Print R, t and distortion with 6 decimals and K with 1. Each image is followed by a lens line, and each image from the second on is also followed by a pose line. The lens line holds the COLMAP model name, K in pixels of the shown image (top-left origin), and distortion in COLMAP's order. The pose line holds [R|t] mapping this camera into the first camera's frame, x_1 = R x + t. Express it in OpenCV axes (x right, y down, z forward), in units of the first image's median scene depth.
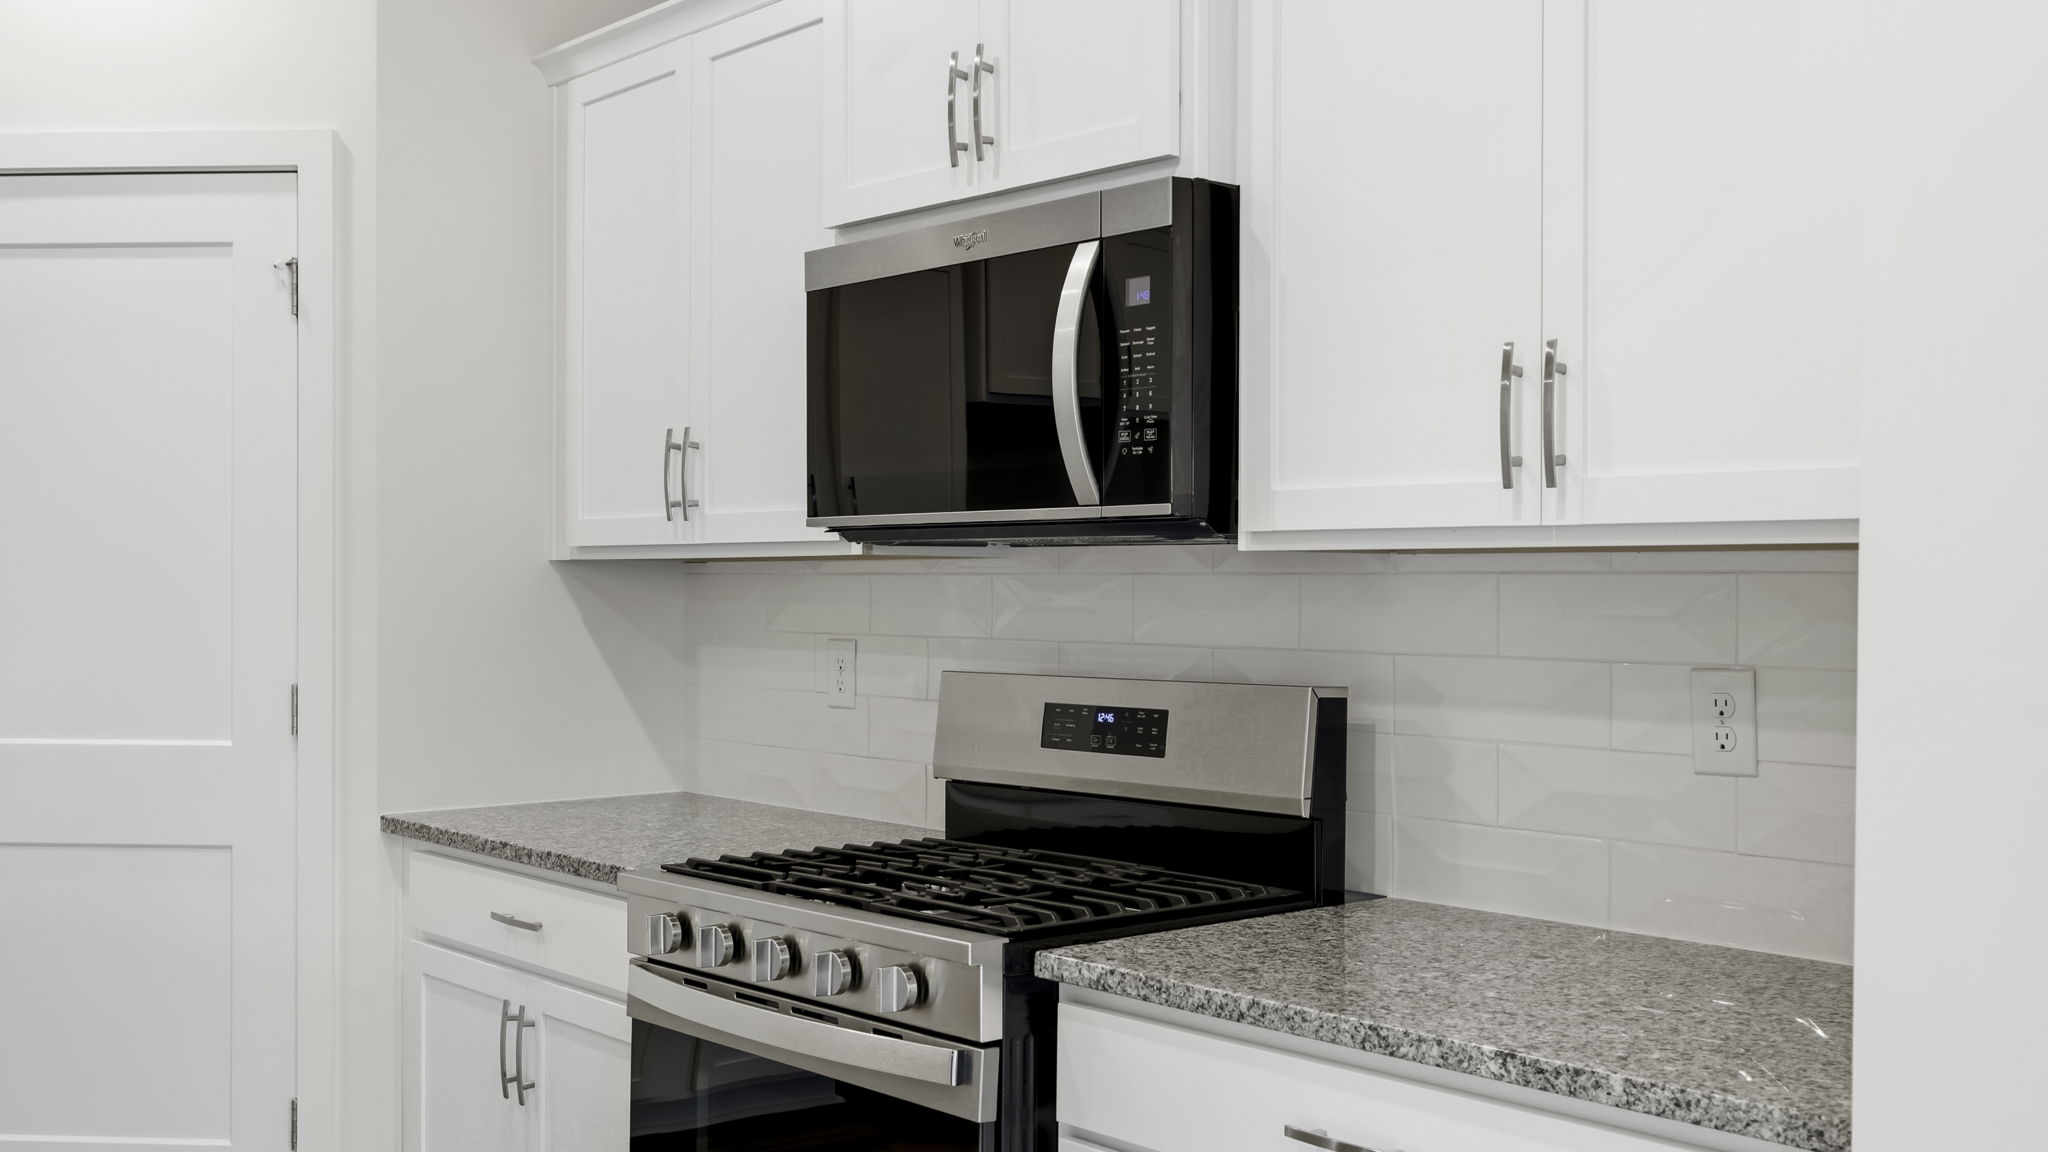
lens RADIAL K [[2032.6, 0, 1021.7], [0, 2032.6, 583.4], [0, 0, 1]] dist [0.001873, 0.000345]
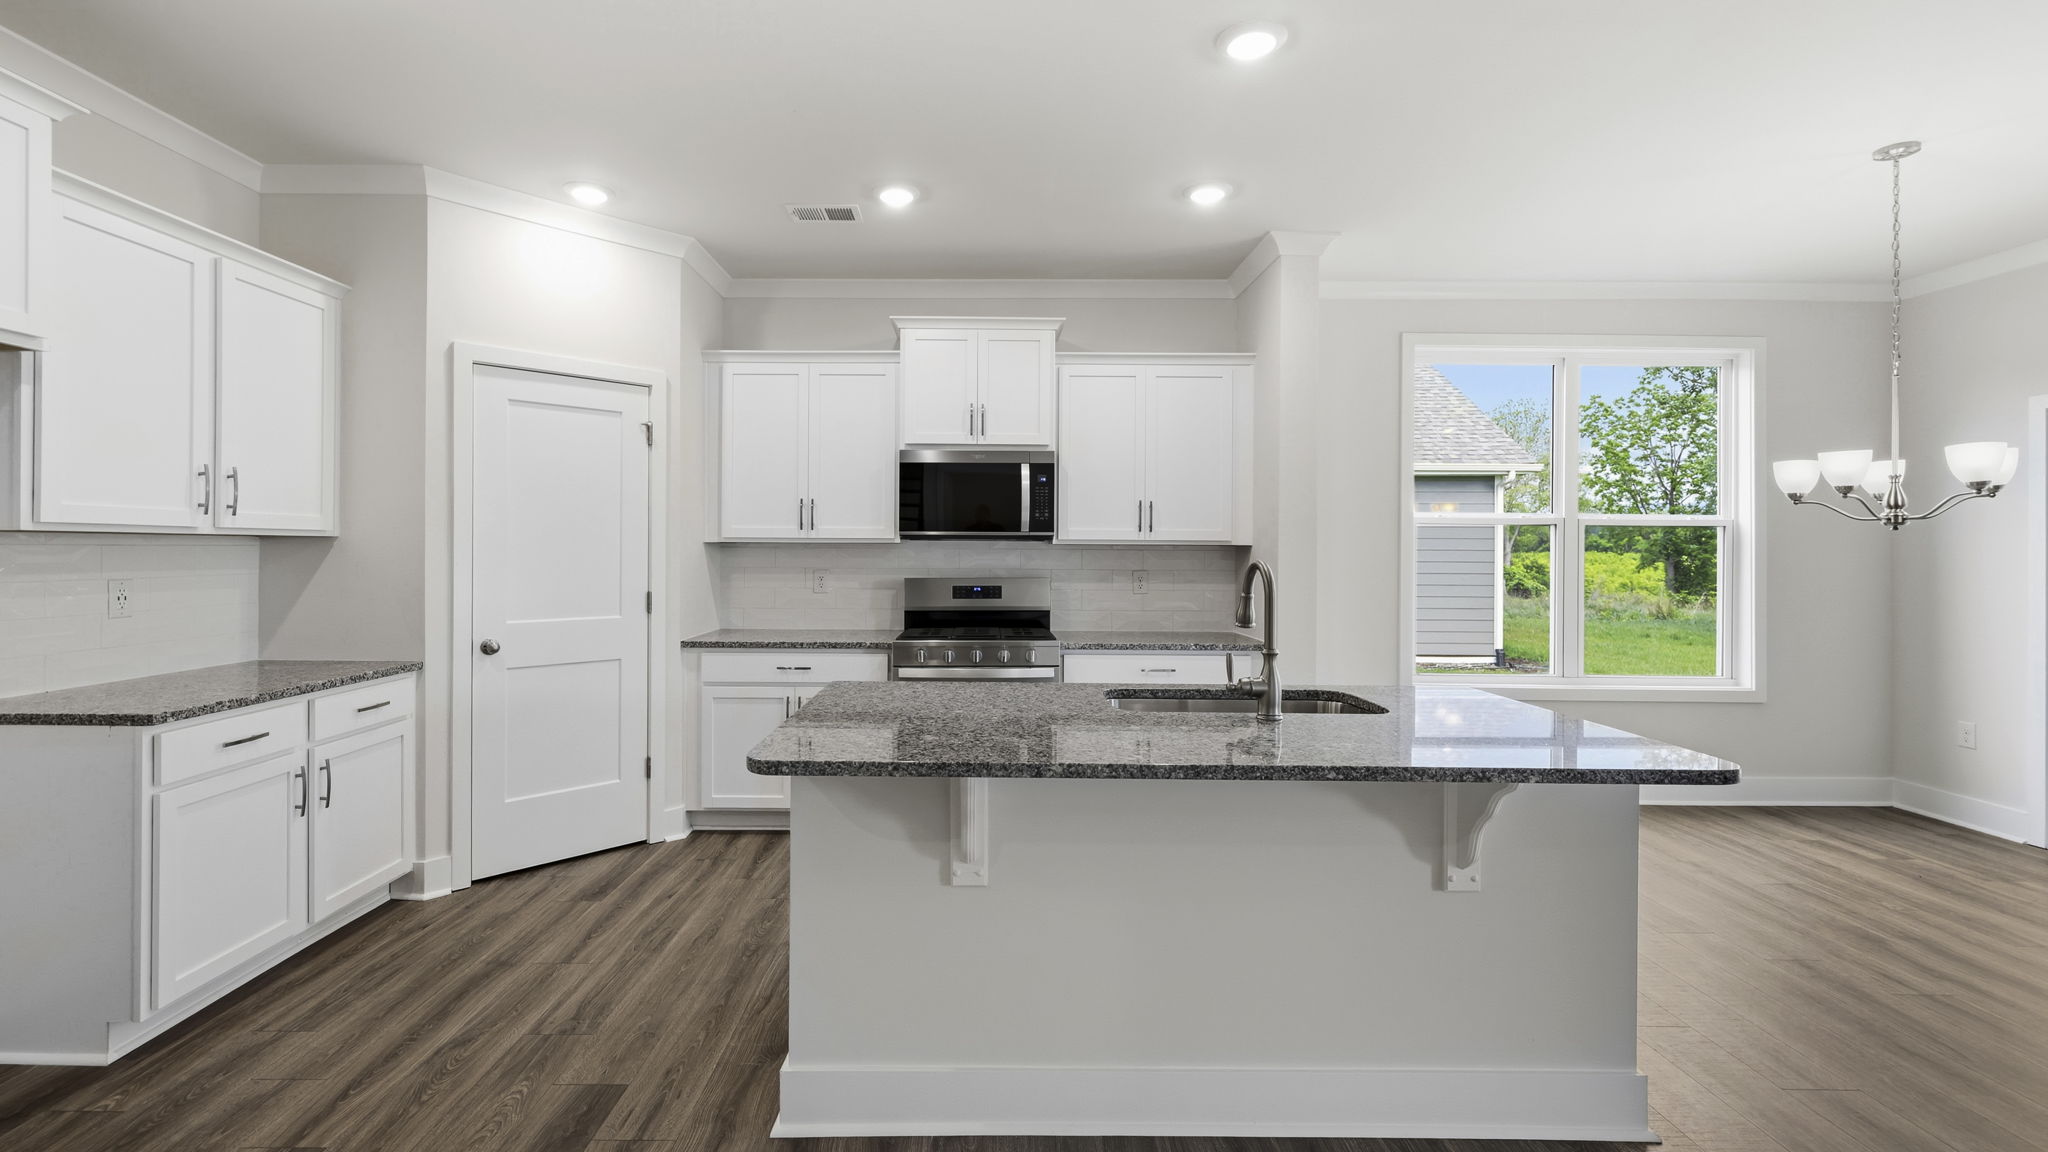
lens RADIAL K [[908.3, 0, 989.7], [0, 908.3, 565.6], [0, 0, 1]] dist [0.001173, 0.000019]
pose [[0.650424, -0.016453, 0.759393, -1.217613], [-0.003856, 0.999681, 0.024962, -0.016398], [-0.759561, -0.019164, 0.650154, -0.064209]]
